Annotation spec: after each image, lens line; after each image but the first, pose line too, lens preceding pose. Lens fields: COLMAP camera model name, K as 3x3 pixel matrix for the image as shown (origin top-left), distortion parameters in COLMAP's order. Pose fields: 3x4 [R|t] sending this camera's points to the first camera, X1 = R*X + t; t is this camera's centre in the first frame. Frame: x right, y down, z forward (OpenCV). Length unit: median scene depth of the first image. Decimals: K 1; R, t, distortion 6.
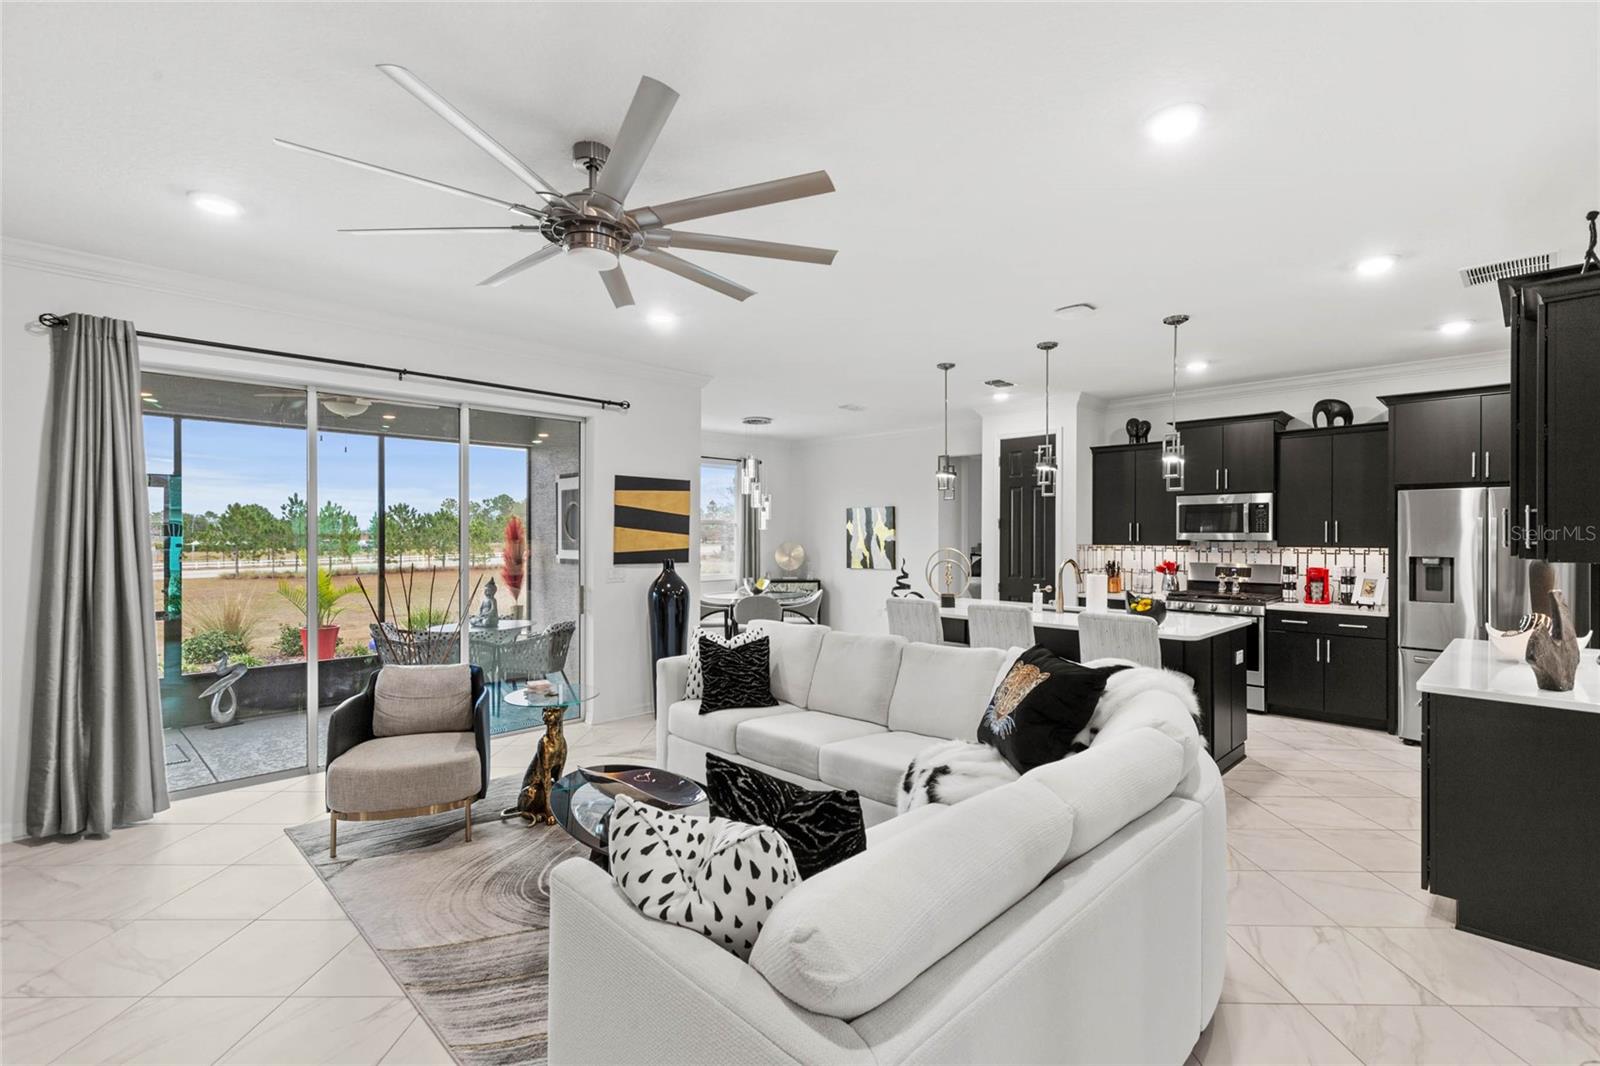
lens RADIAL K [[727.4, 0, 791.4], [0, 727.4, 538.8], [0, 0, 1]] dist [0.001358, -0.000057]
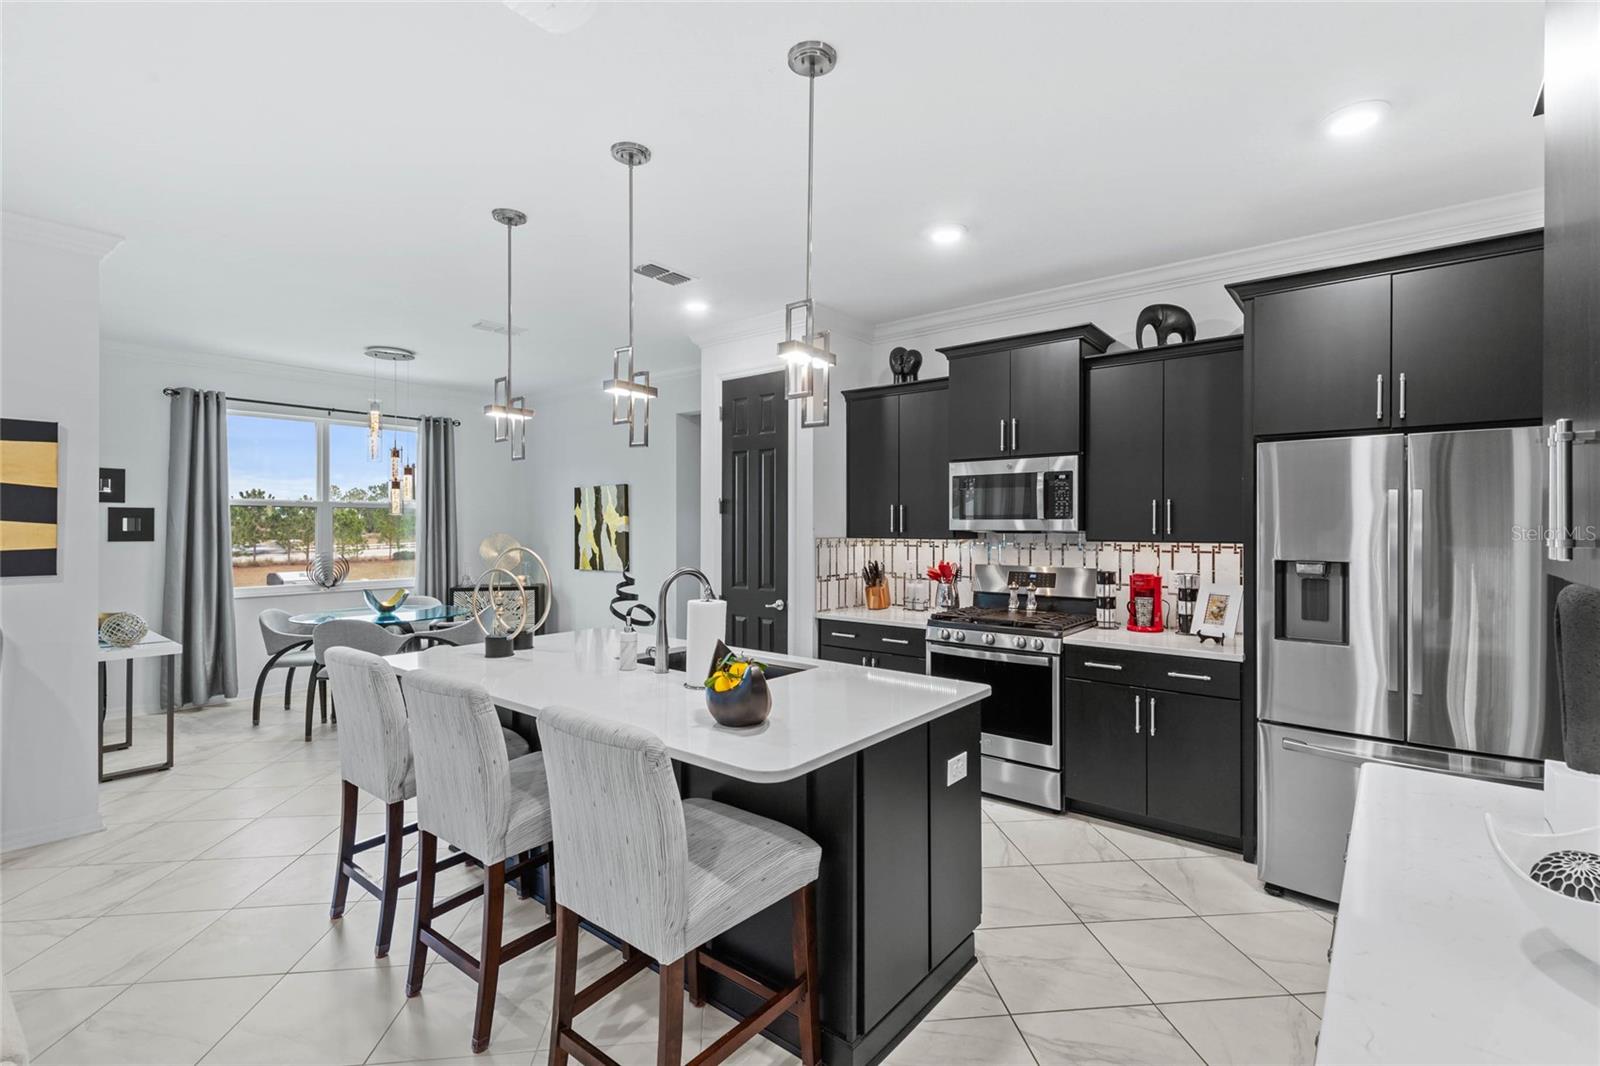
lens RADIAL K [[733.0, 0, 800.0], [0, 733.0, 533.0], [0, 0, 1]] dist [0.003219, 0.000183]
pose [[0.993135, -0.003142, 0.116929, 0.344601], [0.002328, 0.999972, 0.007103, -0.001192], [-0.116948, -0.006782, 0.993115, 0.395603]]
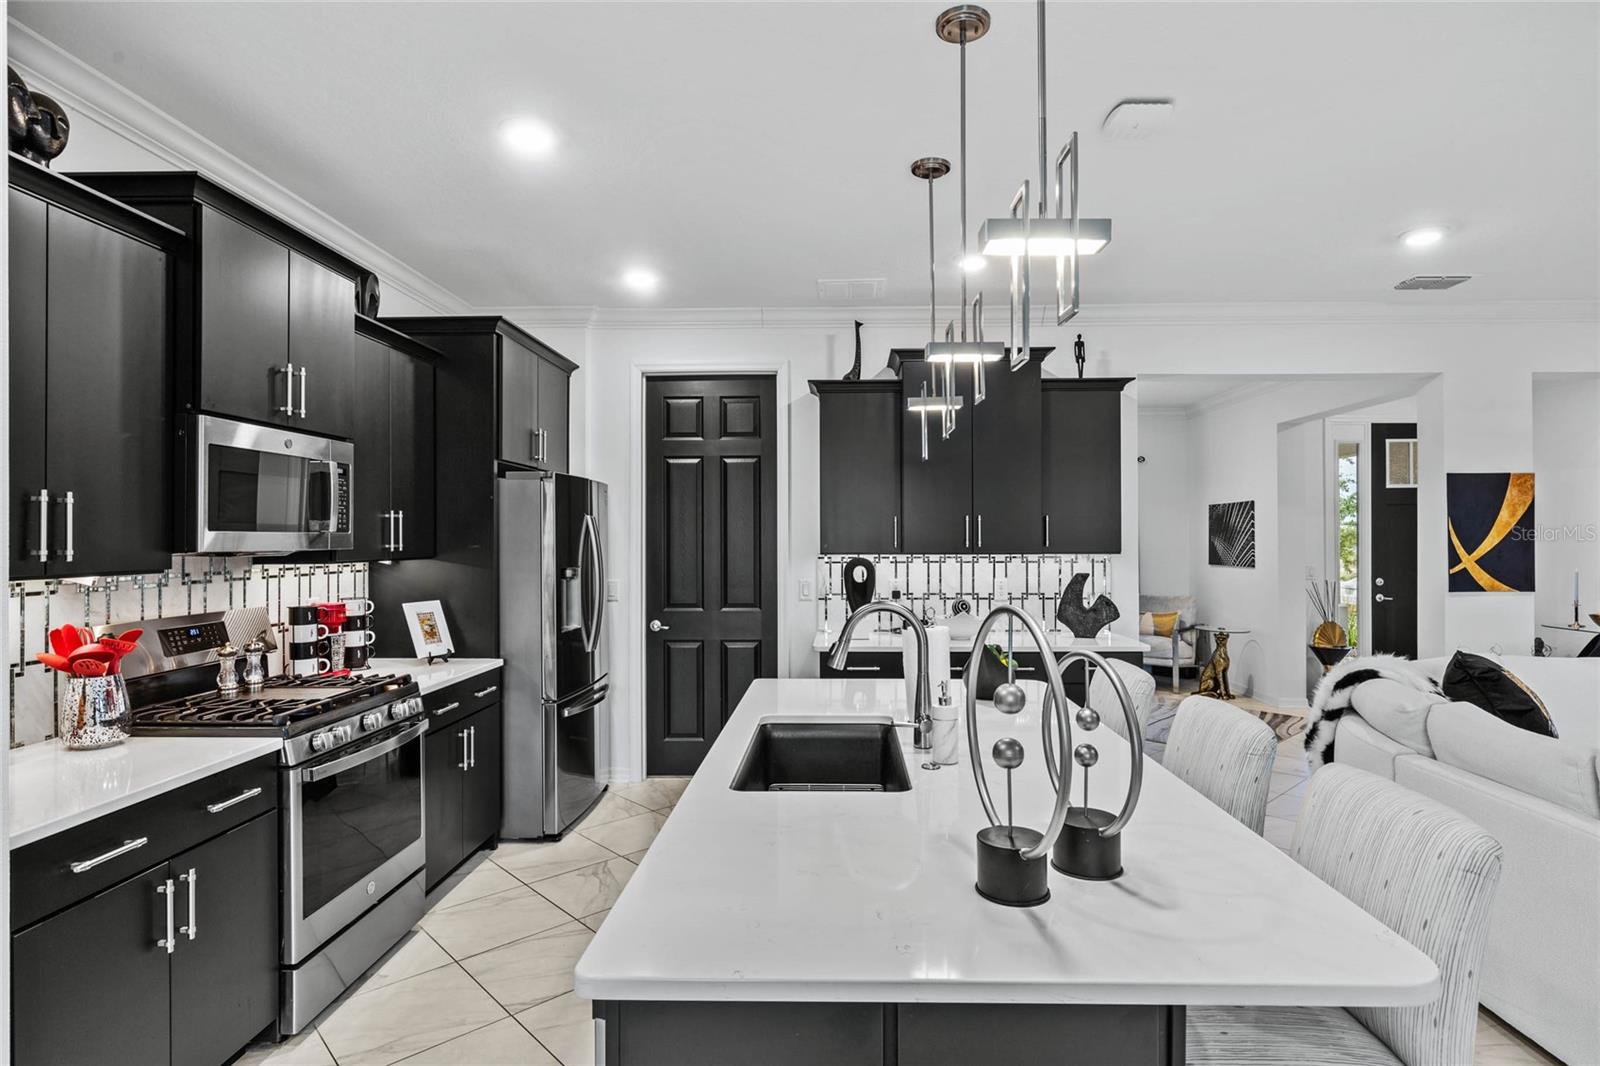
lens RADIAL K [[845.2, 0, 826.1], [0, 845.2, 534.0], [0, 0, 1]] dist [-0.017021, -0.000543]
pose [[-0.706588, 0.001629, 0.707623, 0.083688], [0.001923, 0.999998, -0.000382, -0.006167], [-0.707622, 0.001091, -0.706590, 1.141042]]
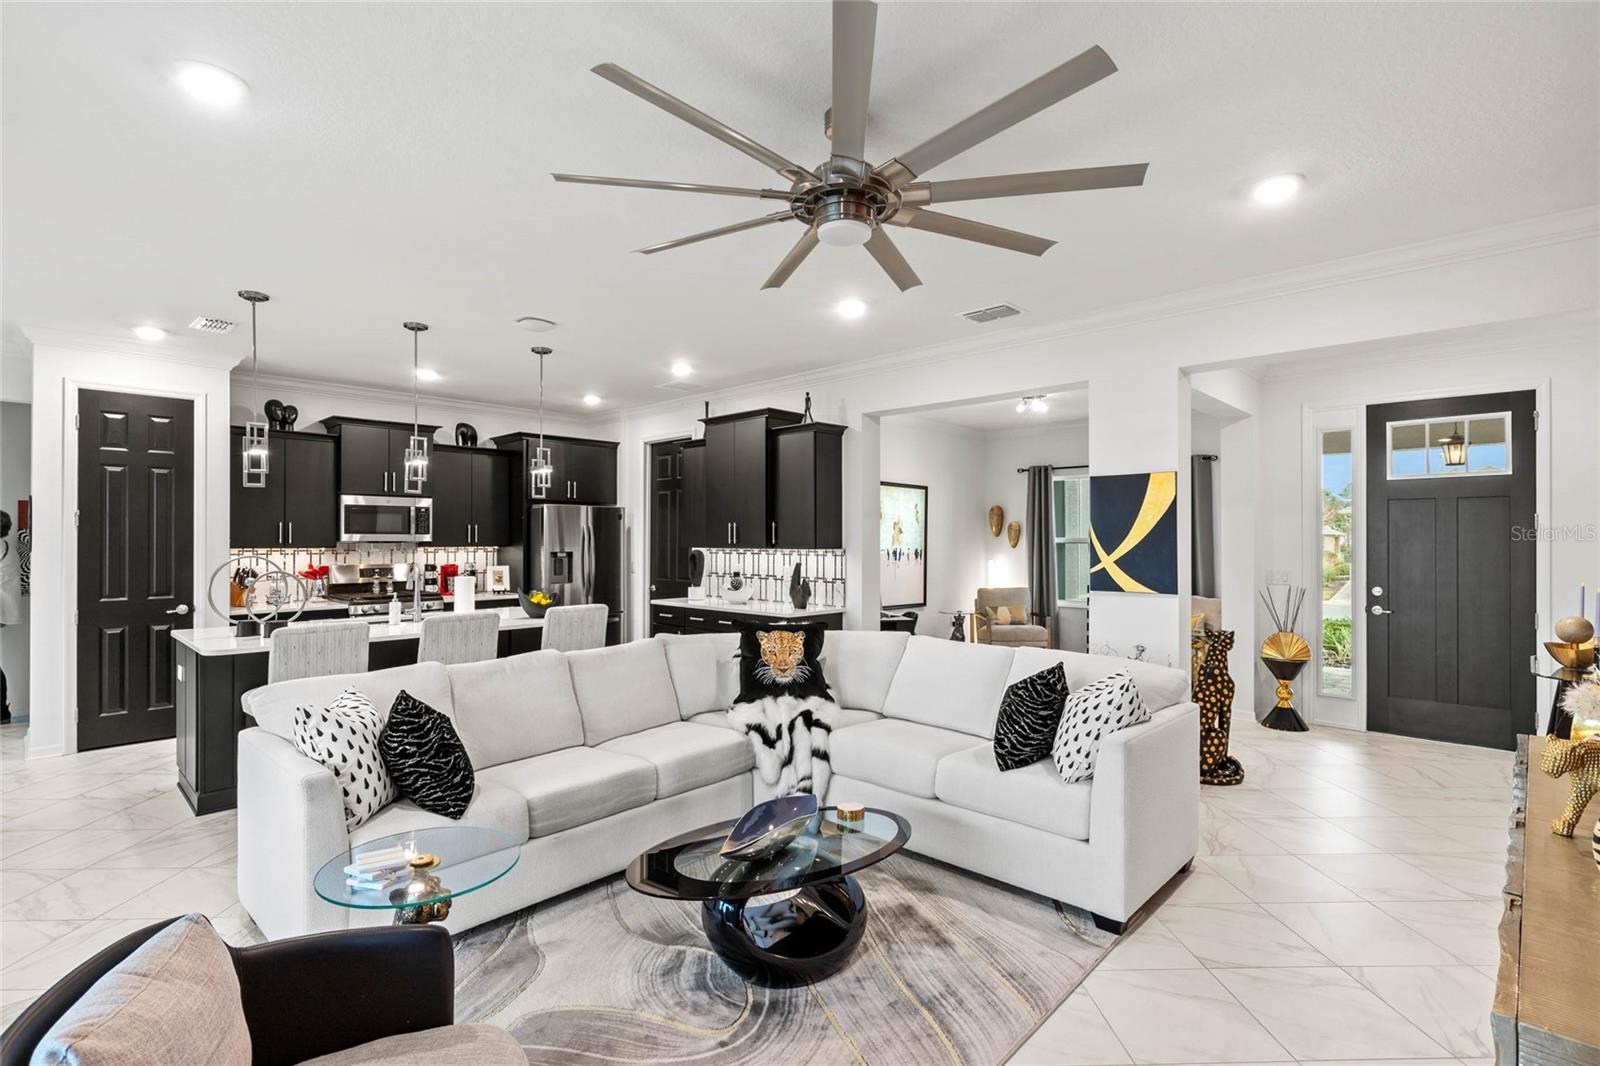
lens RADIAL K [[739.8, 0, 792.8], [0, 739.8, 541.5], [0, 0, 1]] dist [-0.001130, -0.000003]
pose [[-0.038279, -0.005739, 0.999251, -0.483799], [0.001499, 0.999982, 0.005801, -0.003302], [-0.999266, 0.001720, -0.038270, 0.483284]]
